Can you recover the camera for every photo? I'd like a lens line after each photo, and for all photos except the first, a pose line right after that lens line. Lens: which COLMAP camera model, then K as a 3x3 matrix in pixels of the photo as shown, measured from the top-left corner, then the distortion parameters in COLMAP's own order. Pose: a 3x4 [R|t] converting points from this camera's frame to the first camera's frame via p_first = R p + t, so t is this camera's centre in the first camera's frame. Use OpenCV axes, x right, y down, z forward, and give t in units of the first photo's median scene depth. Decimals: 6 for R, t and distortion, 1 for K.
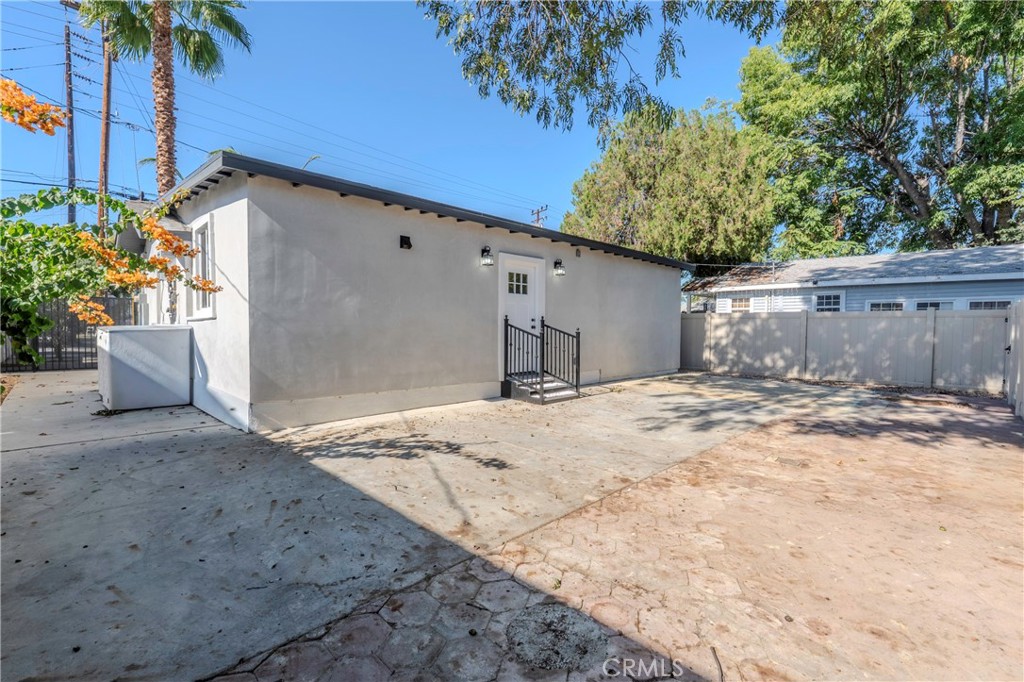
lens RADIAL K [[433.0, 0, 510.0], [0, 433.0, 342.5], [0, 0, 1]] dist [-0.002591, -0.000268]
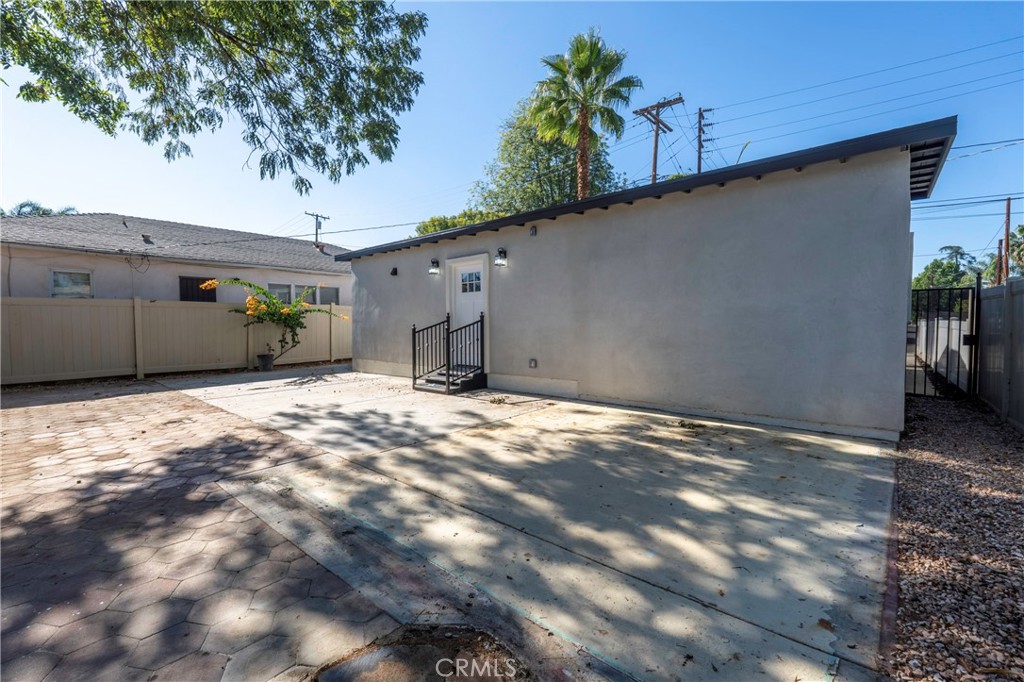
lens RADIAL K [[433.0, 0, 510.0], [0, 433.0, 342.5], [0, 0, 1]] dist [-0.002591, -0.000268]
pose [[0.085100, 0.034322, -0.995781, 1.100586], [-0.027104, 0.999116, 0.032121, -0.024446], [0.996004, 0.024256, 0.085955, 1.010324]]
